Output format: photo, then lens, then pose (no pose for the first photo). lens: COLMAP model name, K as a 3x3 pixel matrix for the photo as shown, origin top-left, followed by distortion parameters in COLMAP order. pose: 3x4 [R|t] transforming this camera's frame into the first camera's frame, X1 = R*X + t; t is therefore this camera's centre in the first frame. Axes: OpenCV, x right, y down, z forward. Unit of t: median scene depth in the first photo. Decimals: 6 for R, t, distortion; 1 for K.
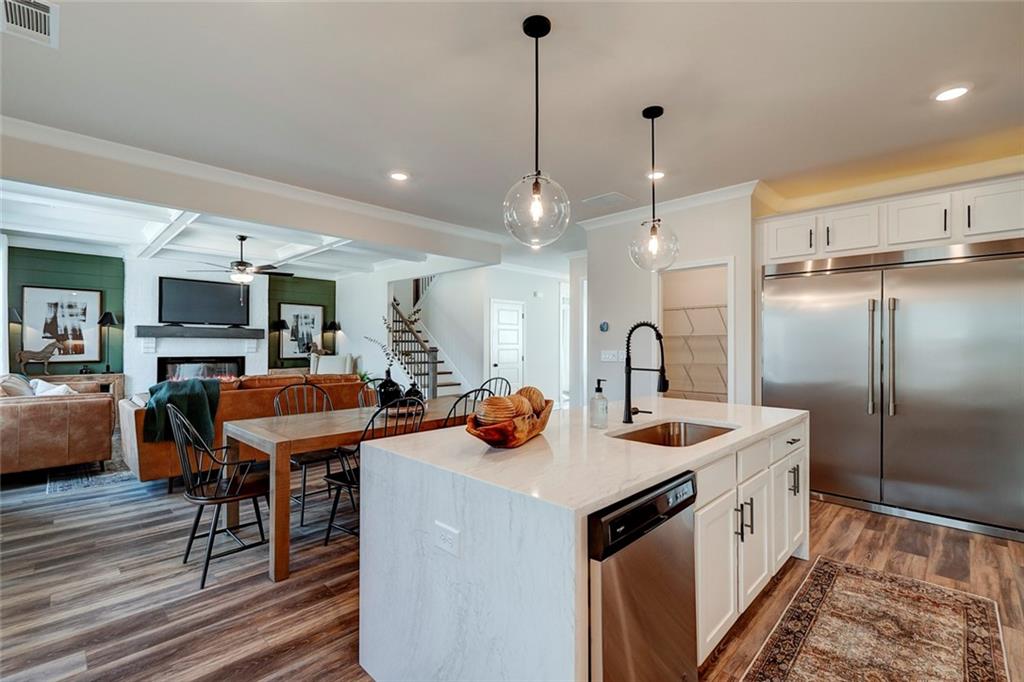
lens RADIAL K [[455.3, 0, 518.0], [0, 455.3, 342.6], [0, 0, 1]] dist [0.009153, -0.005604]
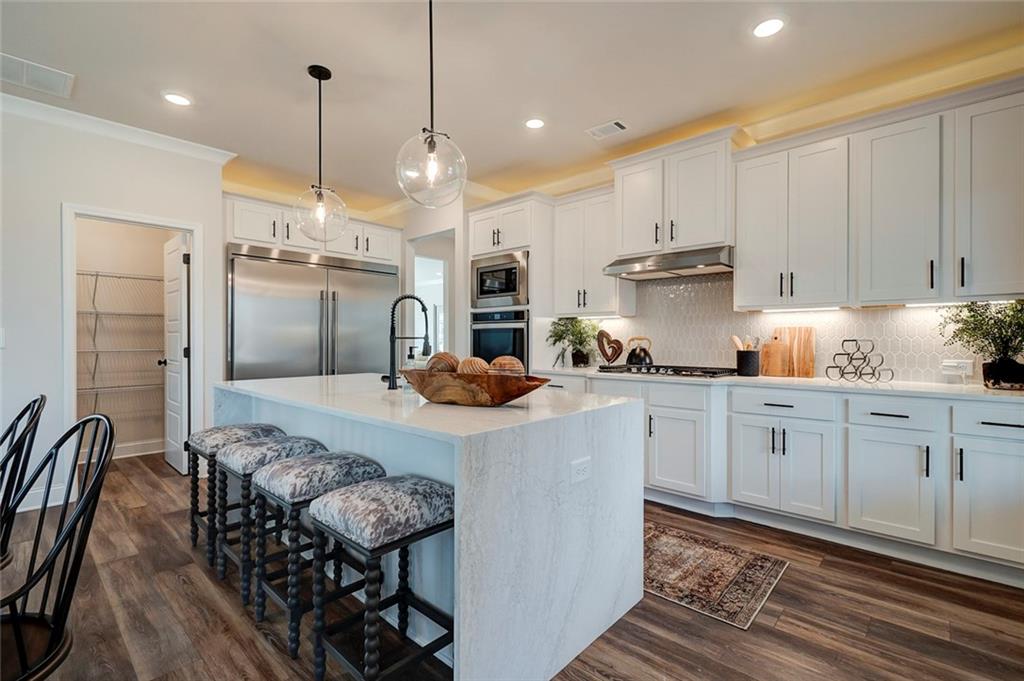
lens RADIAL K [[455.3, 0, 518.0], [0, 455.3, 342.1], [0, 0, 1]] dist [0.009153, -0.005604]
pose [[-0.036263, -0.008321, 0.999308, -0.827990], [-0.007009, 0.999943, 0.008072, 0.057495], [-0.999318, -0.006712, -0.036319, 0.757267]]
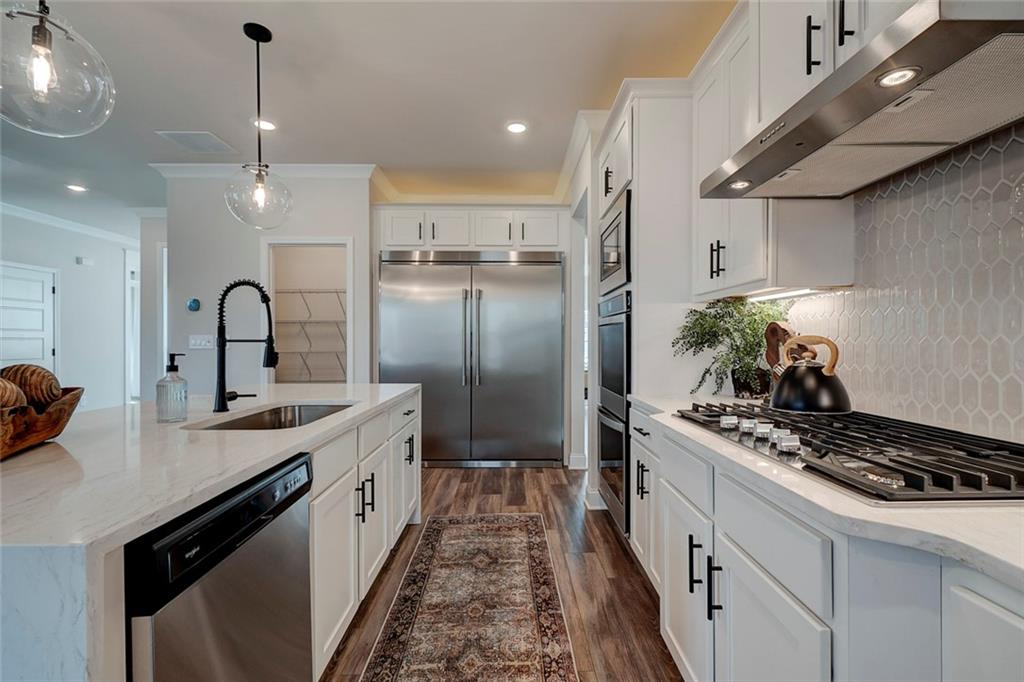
lens RADIAL K [[455.3, 0, 518.0], [0, 455.3, 342.6], [0, 0, 1]] dist [0.009153, -0.005604]
pose [[0.702037, -0.003673, 0.712131, 0.046276], [-0.002261, 0.999970, 0.007387, 0.054179], [-0.712137, -0.006796, 0.702007, 0.110774]]
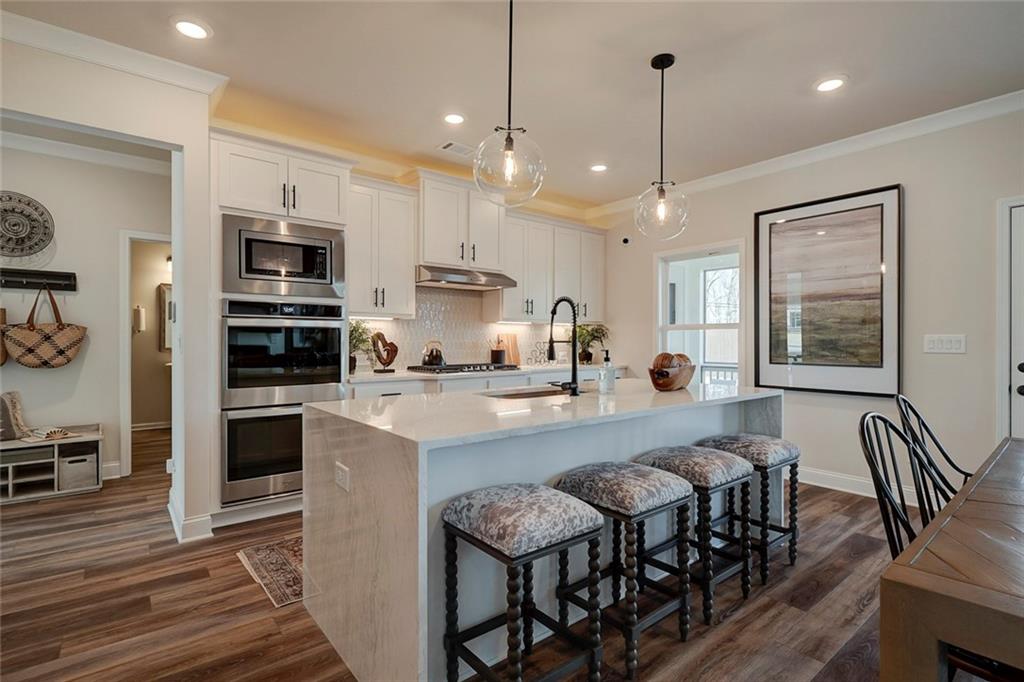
lens RADIAL K [[488.6, 0, 512.0], [0, 488.6, 341.0], [0, 0, 1]] dist [0.000903, 0.000273]
pose [[-0.993225, -0.003945, 0.116144, 0.255949], [-0.004704, 0.999969, -0.006269, 0.064225], [-0.116116, -0.006773, -0.993213, 2.106724]]
